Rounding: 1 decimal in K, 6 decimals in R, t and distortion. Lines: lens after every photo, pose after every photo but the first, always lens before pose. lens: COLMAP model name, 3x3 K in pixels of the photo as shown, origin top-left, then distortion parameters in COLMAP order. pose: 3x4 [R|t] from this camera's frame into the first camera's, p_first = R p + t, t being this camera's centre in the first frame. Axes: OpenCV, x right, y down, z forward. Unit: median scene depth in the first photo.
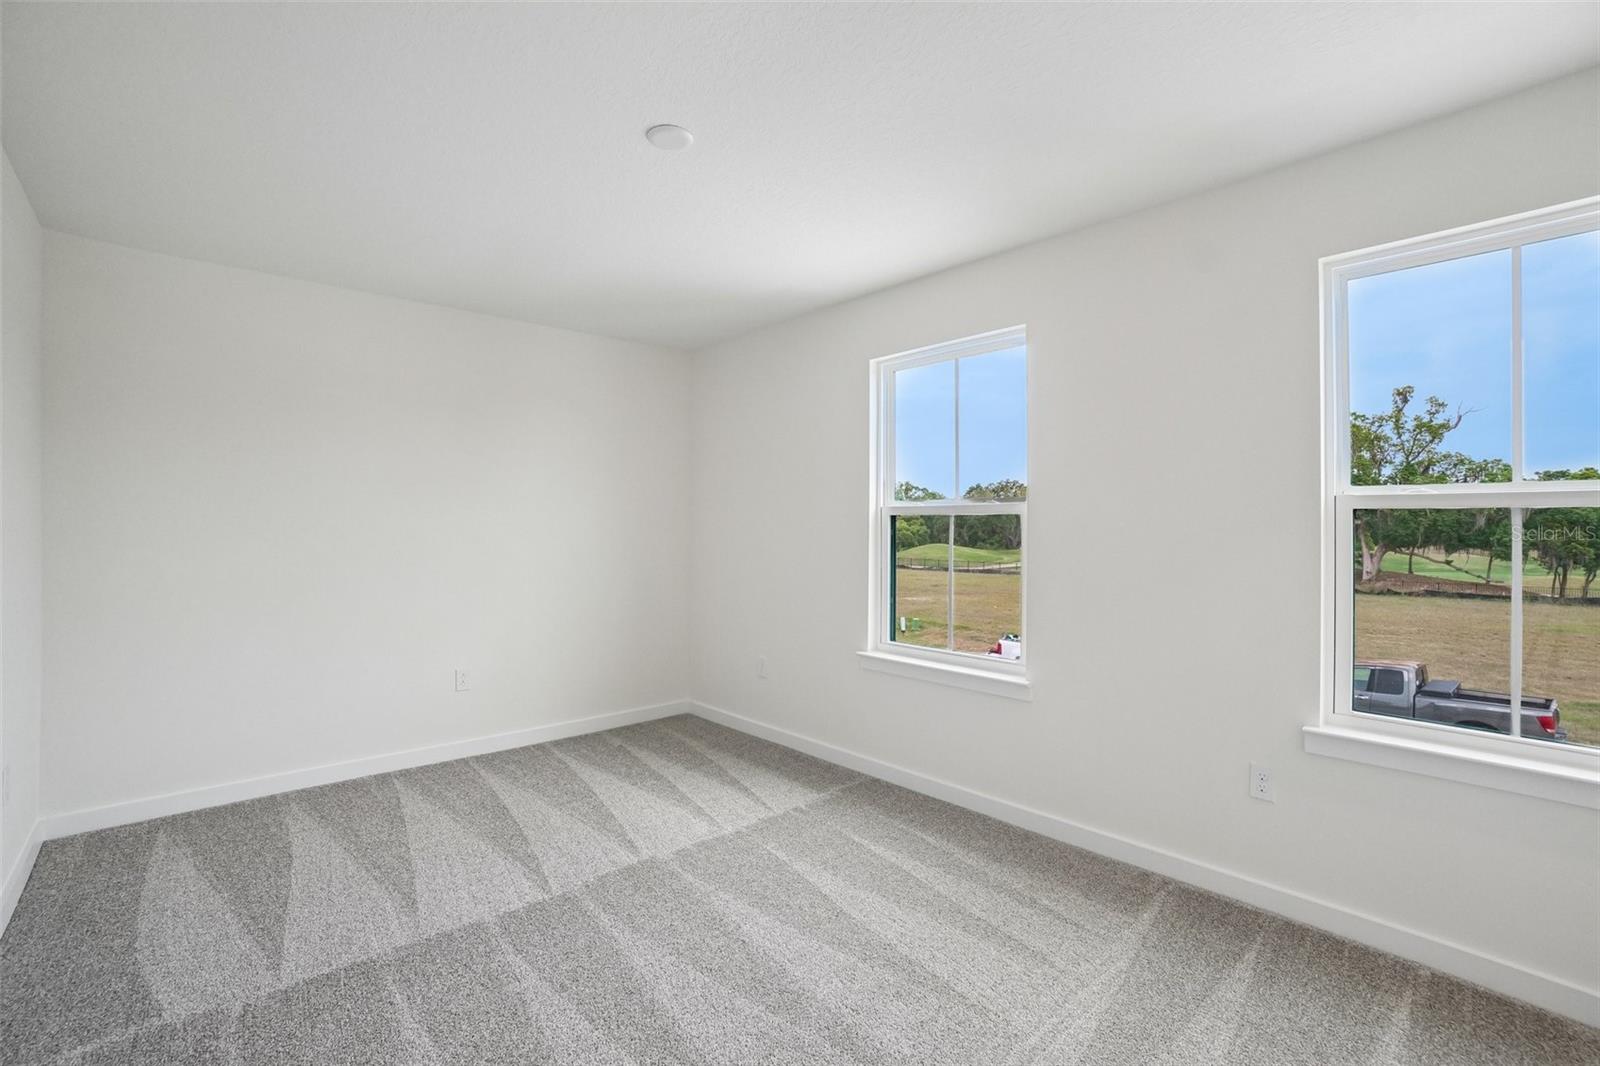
lens RADIAL K [[692.8, 0, 778.1], [0, 692.8, 527.8], [0, 0, 1]] dist [-0.049734, 0.011920]
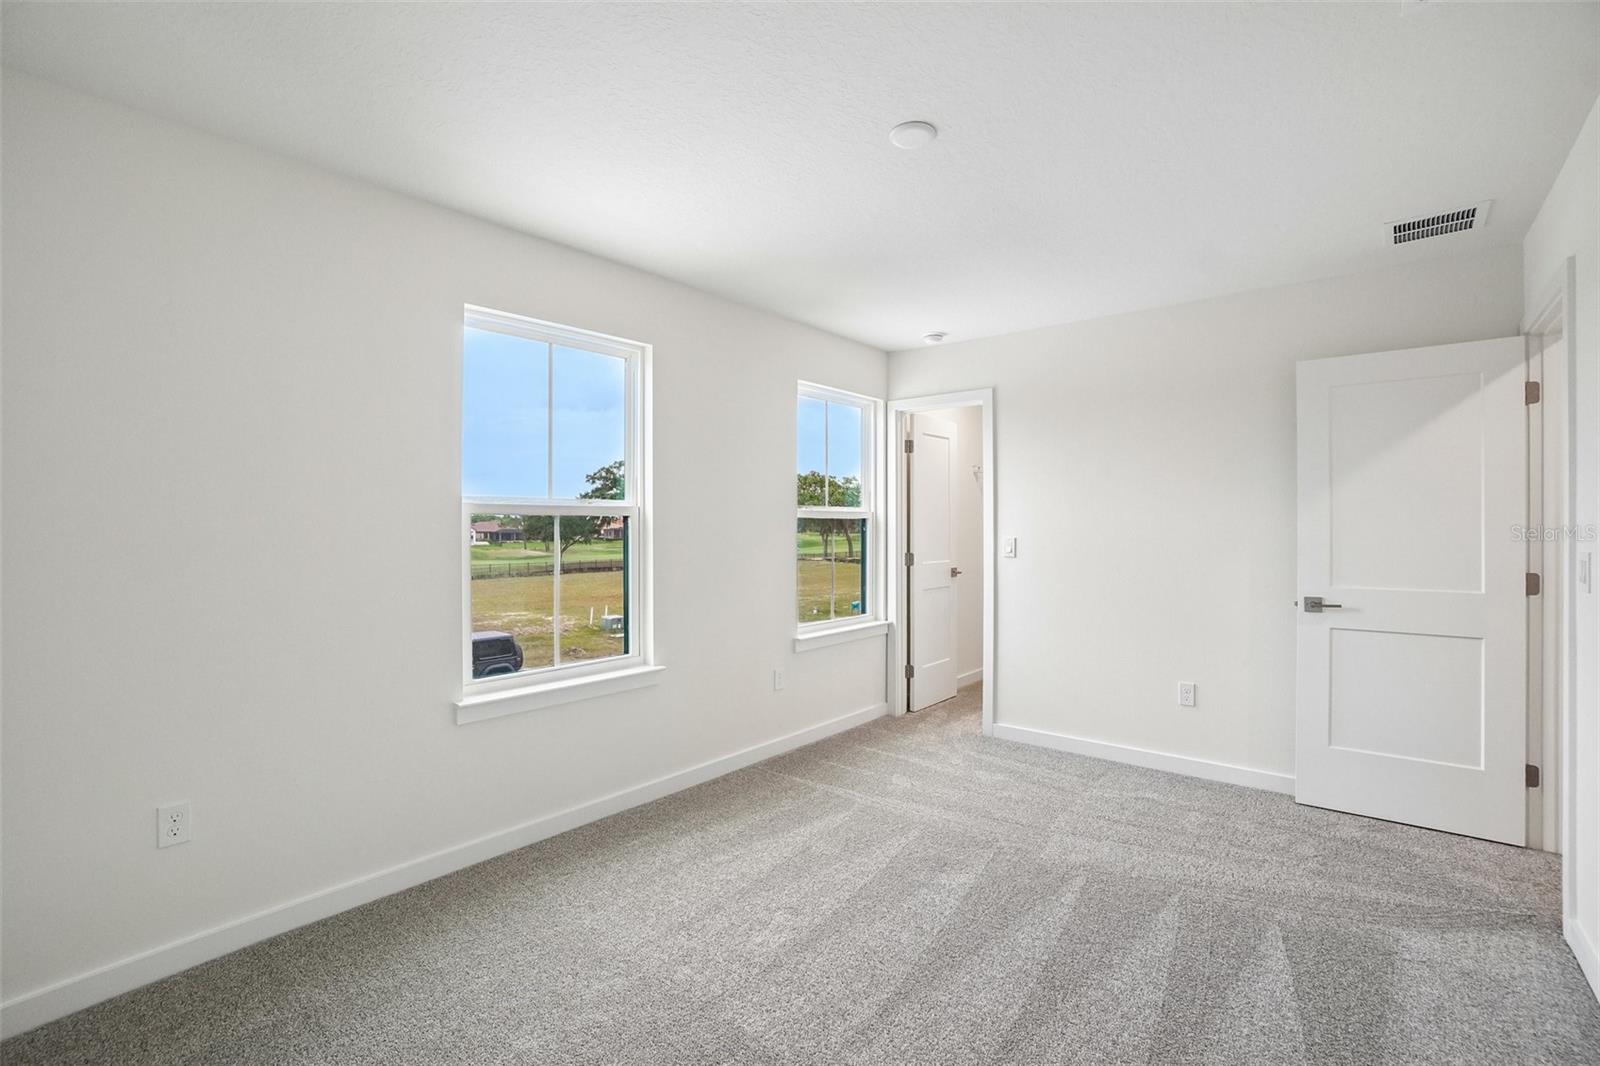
lens RADIAL K [[707.3, 0, 800.4], [0, 707.3, 524.6], [0, 0, 1]] dist [-0.060149, 0.023776]
pose [[-0.139523, -0.002839, 0.990215, -0.721744], [-0.002624, 0.999993, 0.002498, -0.009879], [-0.990215, -0.002250, -0.139529, 0.829314]]
